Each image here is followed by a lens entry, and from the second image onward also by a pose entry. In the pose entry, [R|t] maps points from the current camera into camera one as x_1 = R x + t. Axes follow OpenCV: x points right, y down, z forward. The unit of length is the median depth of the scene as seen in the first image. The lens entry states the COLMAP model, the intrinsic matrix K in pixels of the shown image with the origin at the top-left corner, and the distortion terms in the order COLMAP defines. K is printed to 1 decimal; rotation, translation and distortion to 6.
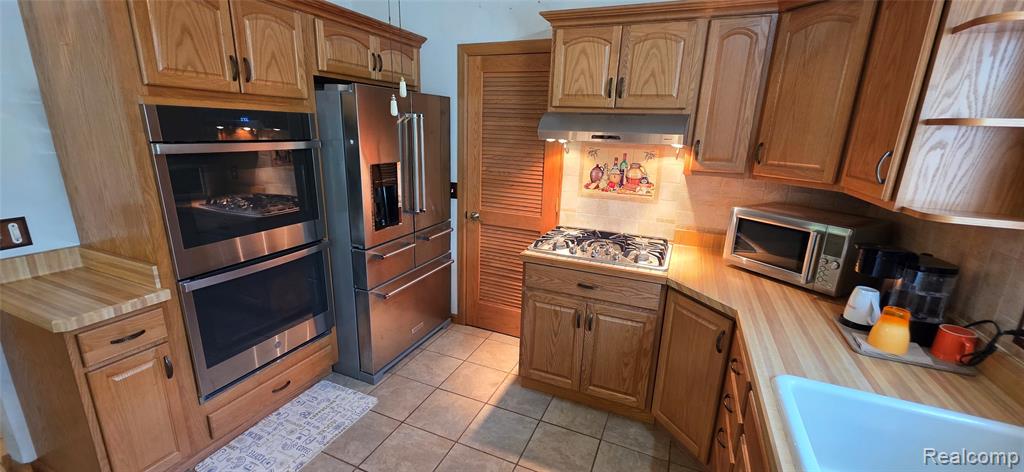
lens RADIAL K [[407.4, 0, 510.3], [0, 407.4, 236.4], [0, 0, 1]] dist [0.007283, -0.001964]
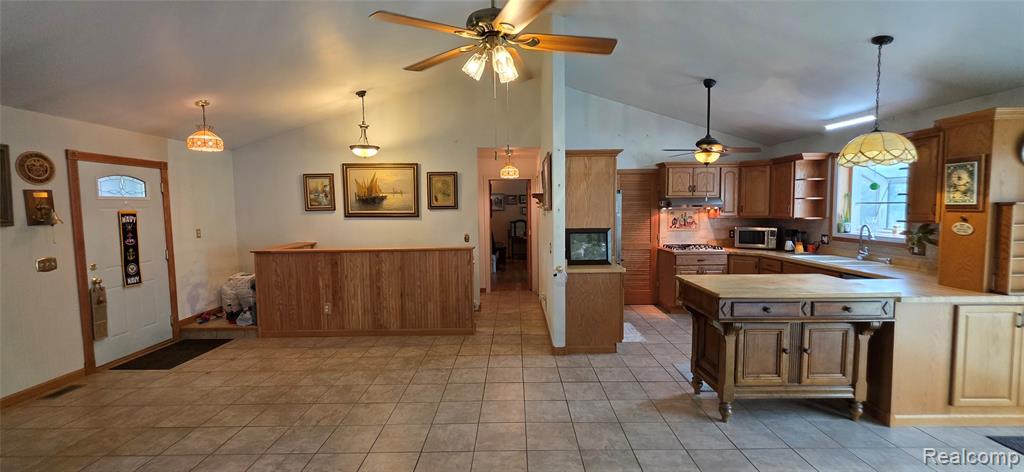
lens RADIAL K [[407.4, 0, 512.5], [0, 407.4, 234.9], [0, 0, 1]] dist [0.007283, -0.001964]
pose [[0.917958, -0.067443, 0.390902, -2.033828], [0.139386, 0.977441, -0.158682, 0.218184], [-0.371382, 0.200150, 0.906651, -1.026660]]
